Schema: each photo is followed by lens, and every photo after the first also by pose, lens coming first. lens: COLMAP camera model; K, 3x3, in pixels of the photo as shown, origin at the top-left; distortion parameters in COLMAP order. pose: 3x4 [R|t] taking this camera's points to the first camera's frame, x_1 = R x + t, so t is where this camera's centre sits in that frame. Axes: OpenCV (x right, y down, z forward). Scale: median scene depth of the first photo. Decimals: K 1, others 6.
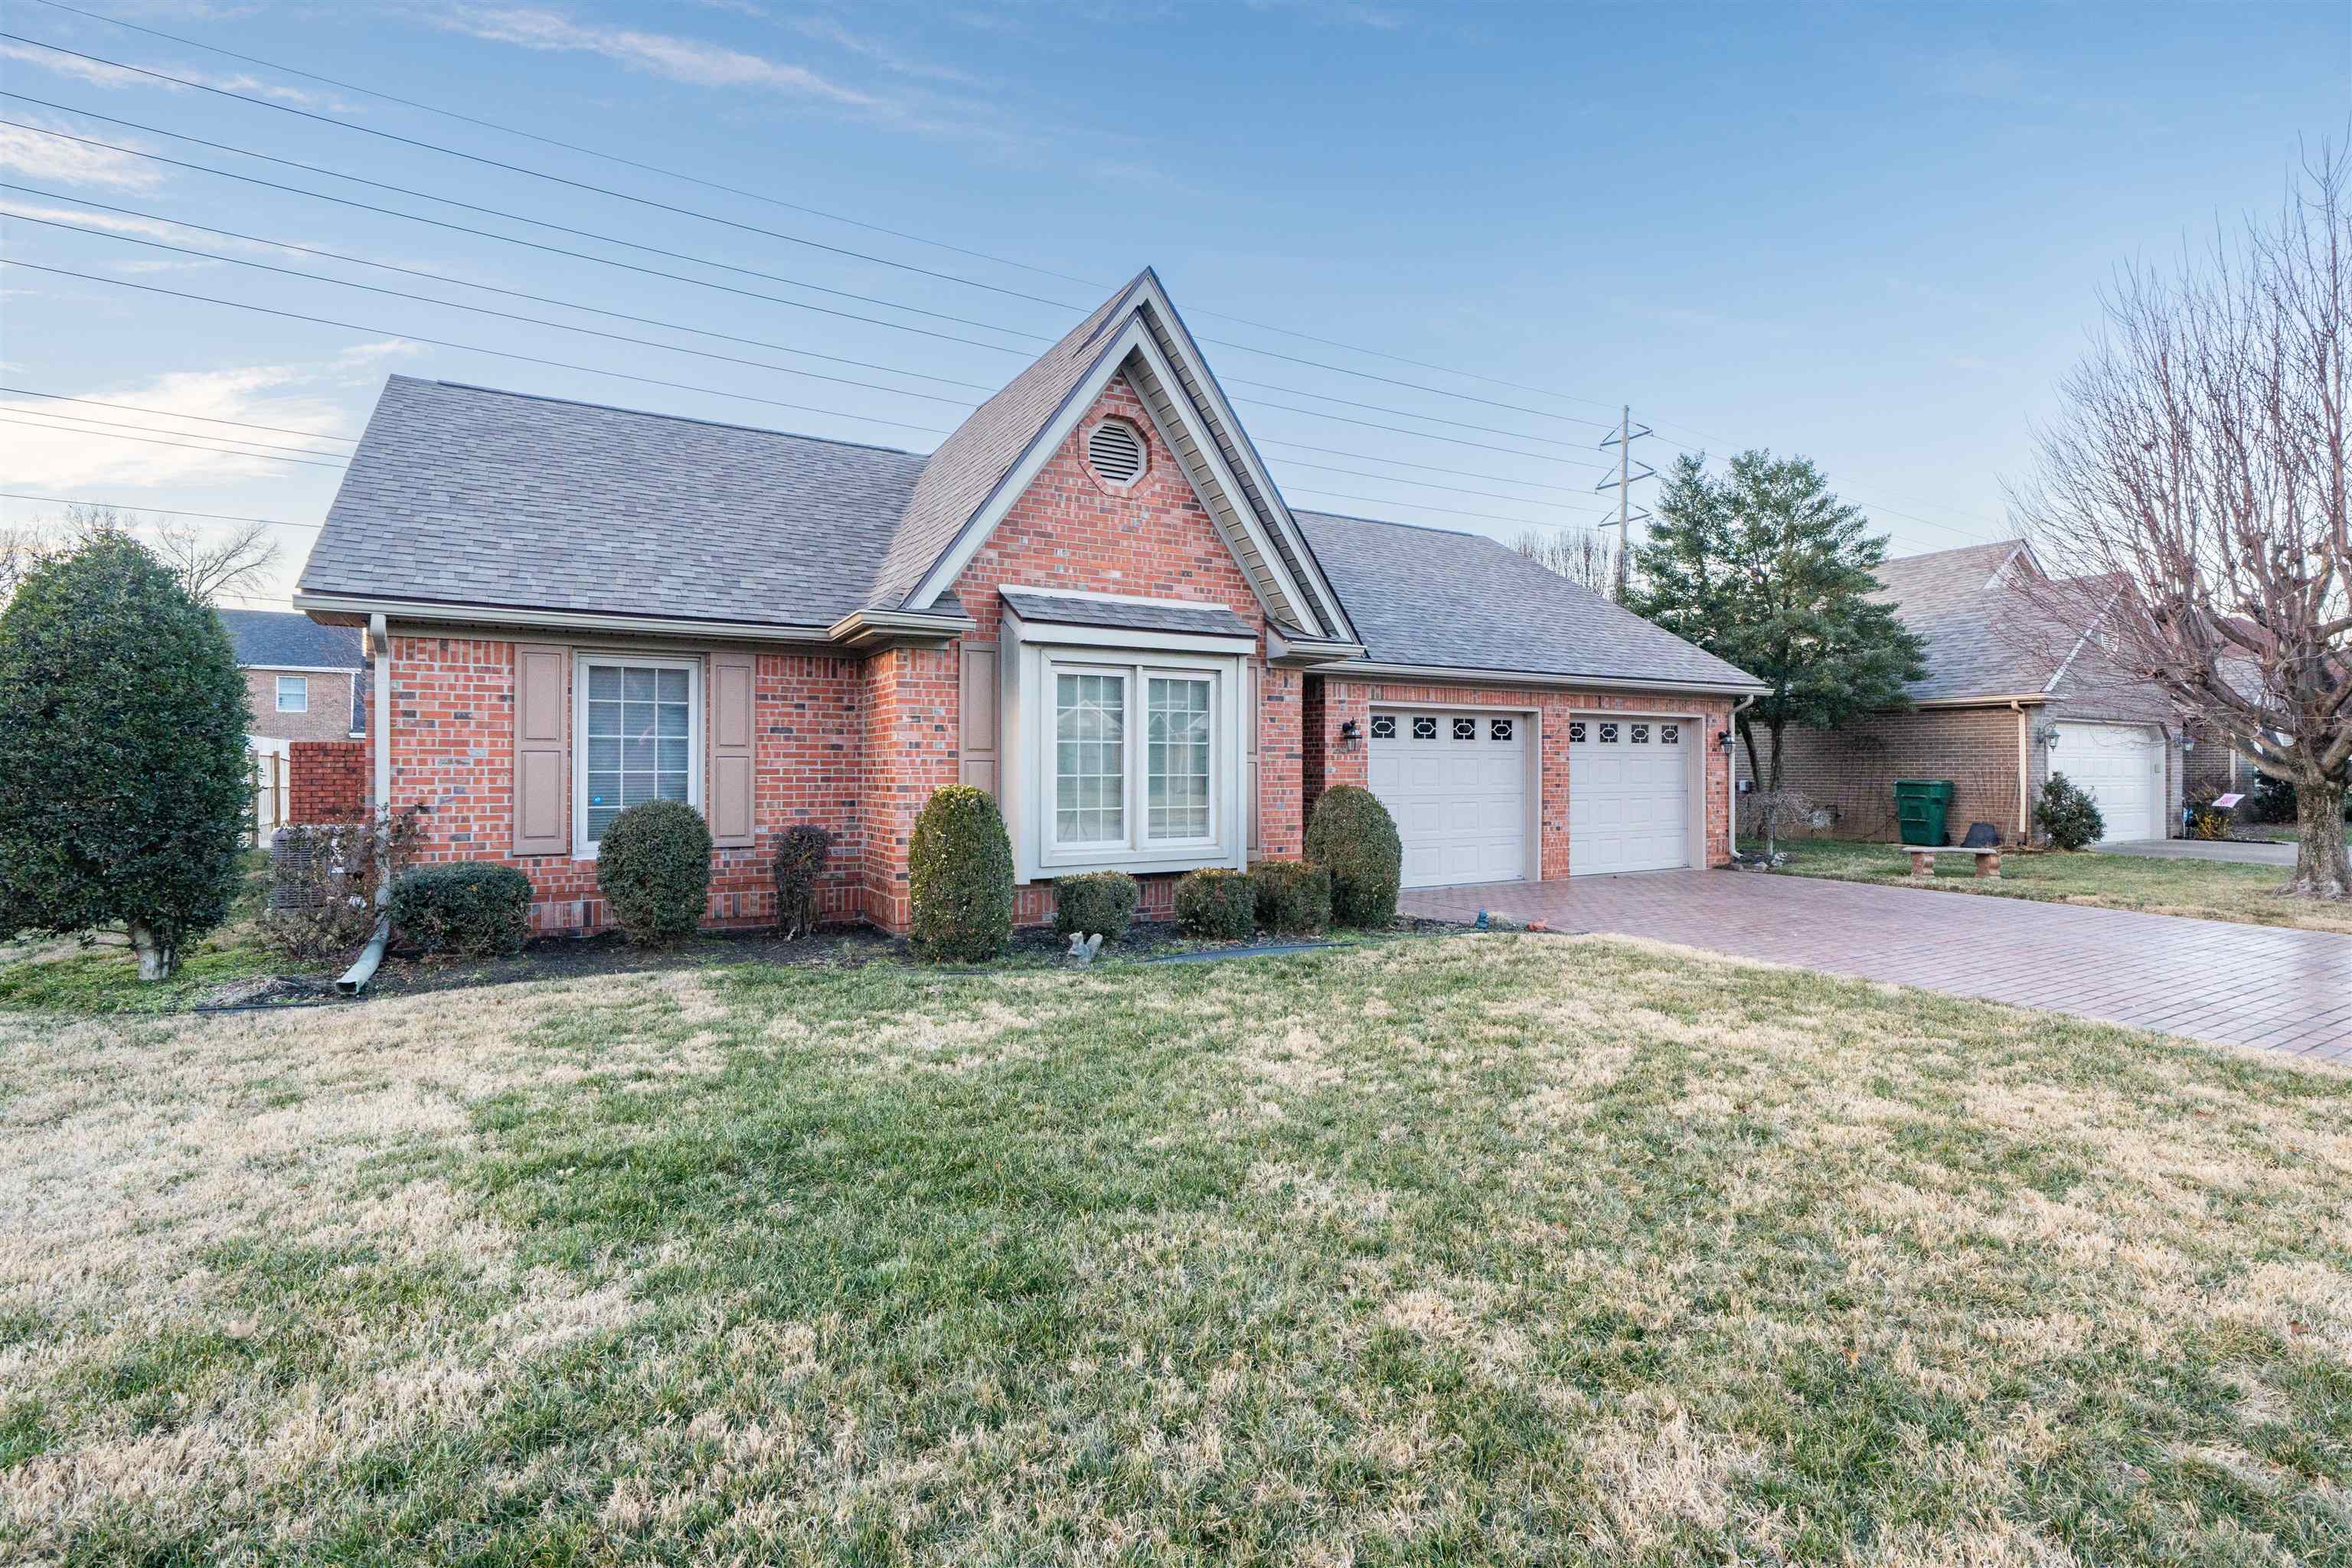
lens RADIAL K [[1068.5, 0, 1176.0], [0, 1068.5, 784.0], [0, 0, 1]] dist [-0.002555, -0.000047]
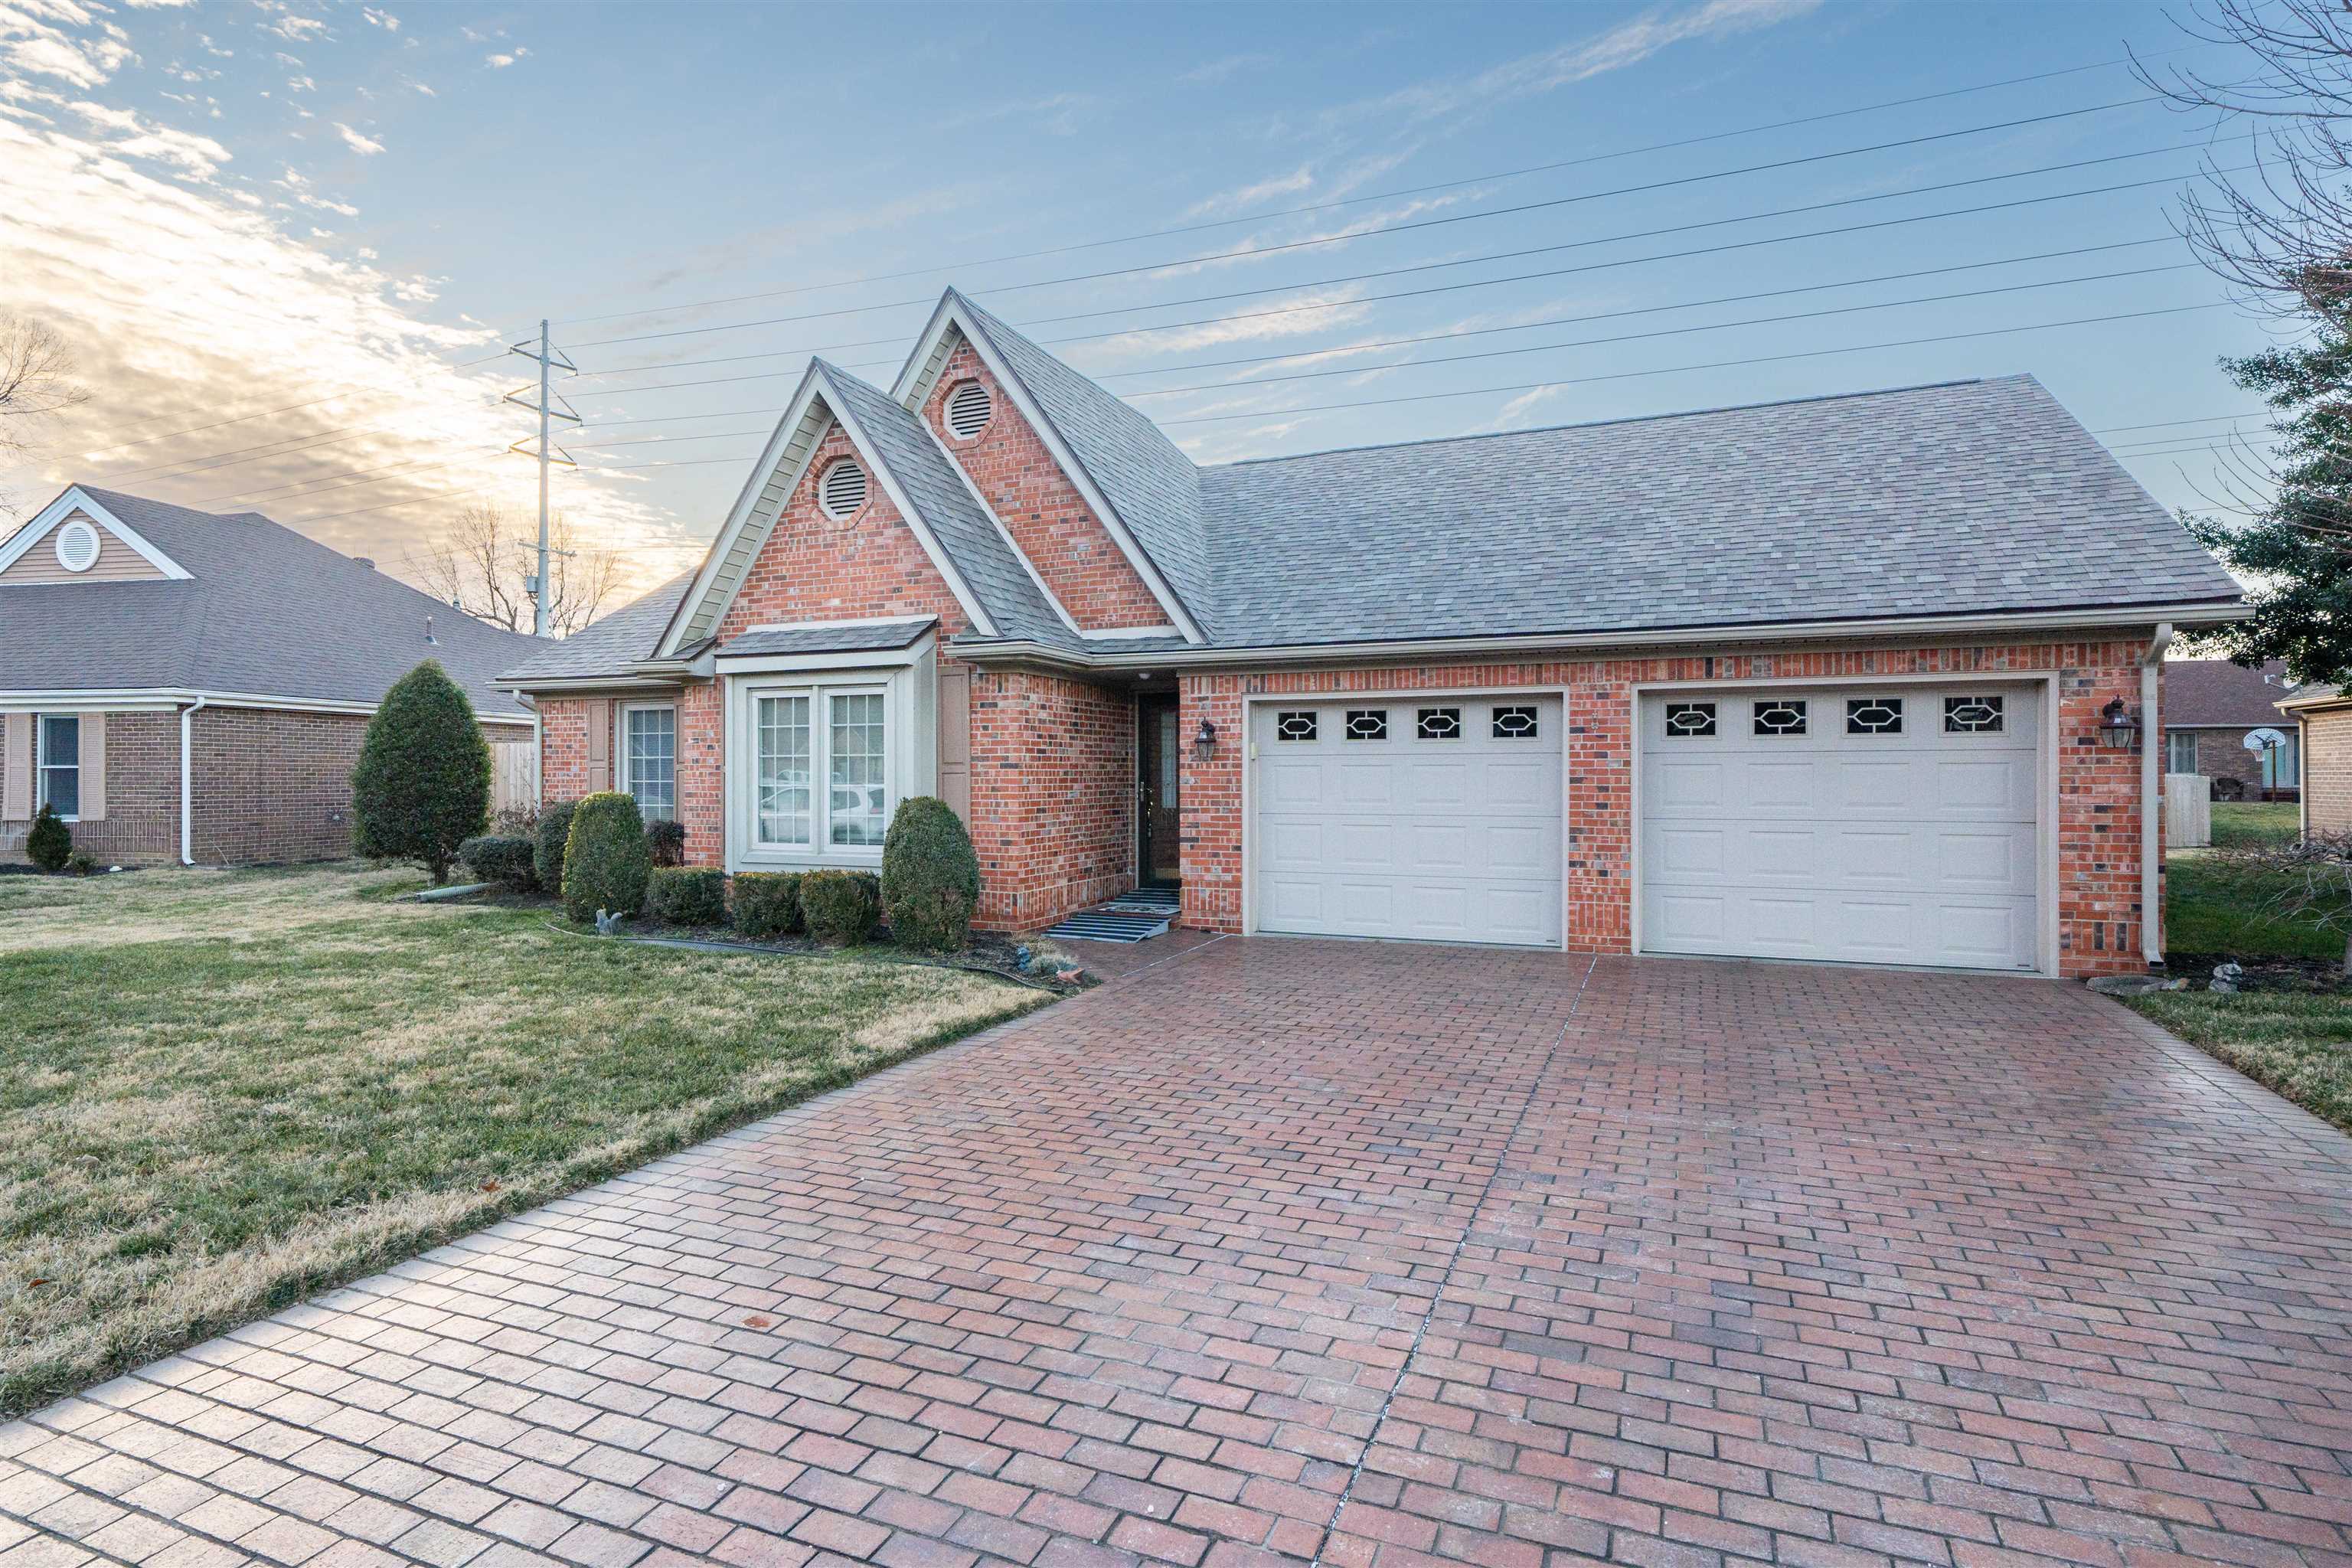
lens RADIAL K [[1156.4, 0, 1166.1], [0, 1156.4, 793.7], [0, 0, 1]] dist [0.000678, 0.000123]
pose [[0.612335, 0.006124, -0.790575, 1.019324], [-0.011710, 0.999931, -0.001325, -0.001901], [0.790512, 0.010069, 0.612364, 0.508708]]
